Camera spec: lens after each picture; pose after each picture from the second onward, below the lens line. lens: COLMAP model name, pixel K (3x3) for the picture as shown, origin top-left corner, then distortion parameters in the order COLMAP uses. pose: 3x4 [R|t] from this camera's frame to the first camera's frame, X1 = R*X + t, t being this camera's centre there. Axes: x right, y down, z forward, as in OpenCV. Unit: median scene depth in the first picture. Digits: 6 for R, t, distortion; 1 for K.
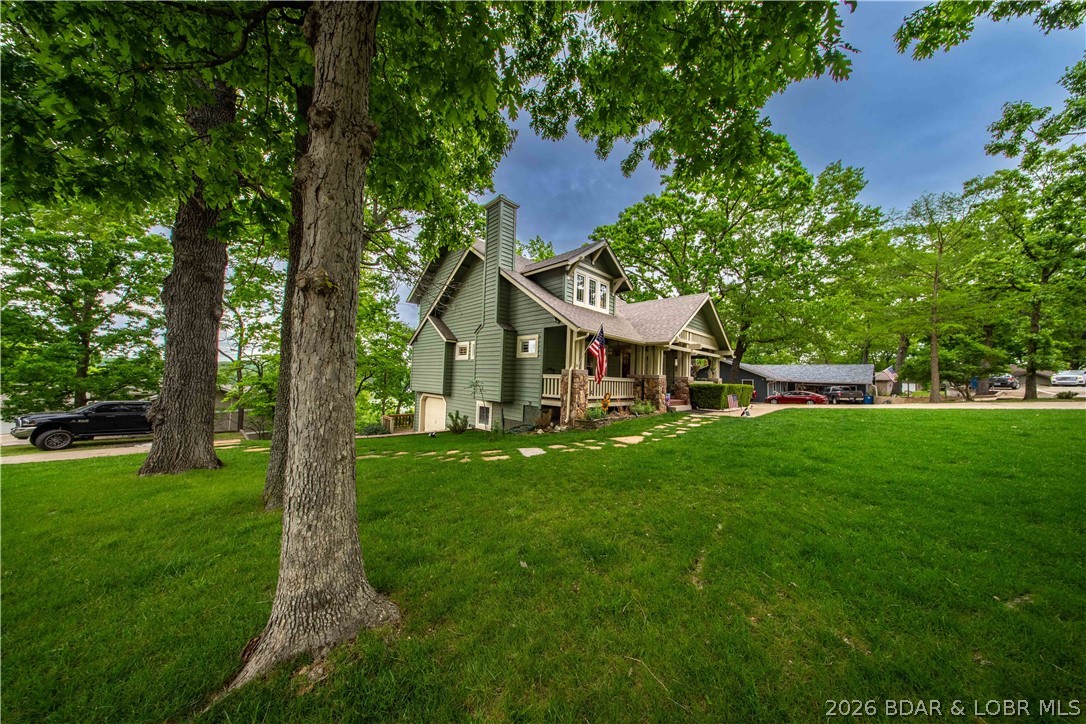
lens RADIAL K [[320.3, 0, 543.0], [0, 320.3, 362.0], [0, 0, 1]] dist [-0.001118, -0.000081]
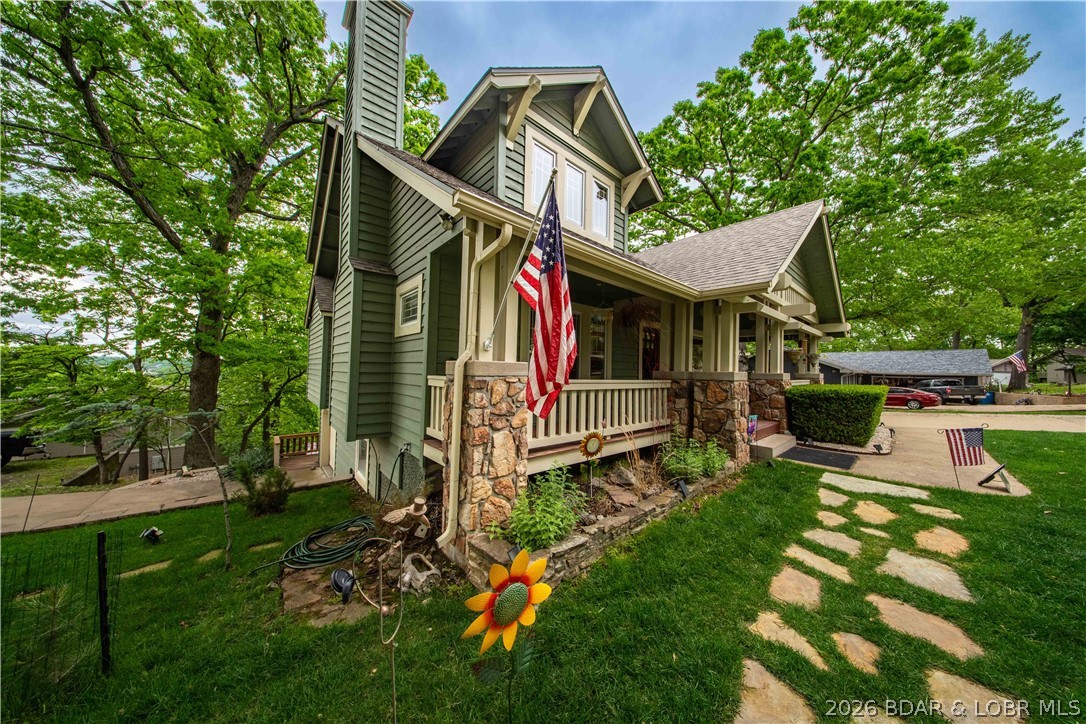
lens RADIAL K [[320.3, 0, 543.0], [0, 320.3, 362.0], [0, 0, 1]] dist [-0.001118, -0.000081]
pose [[0.997672, -0.015429, -0.066428, 0.143360], [0.016832, 0.999646, 0.020608, 0.014827], [0.066087, -0.021678, 0.997578, 0.561104]]
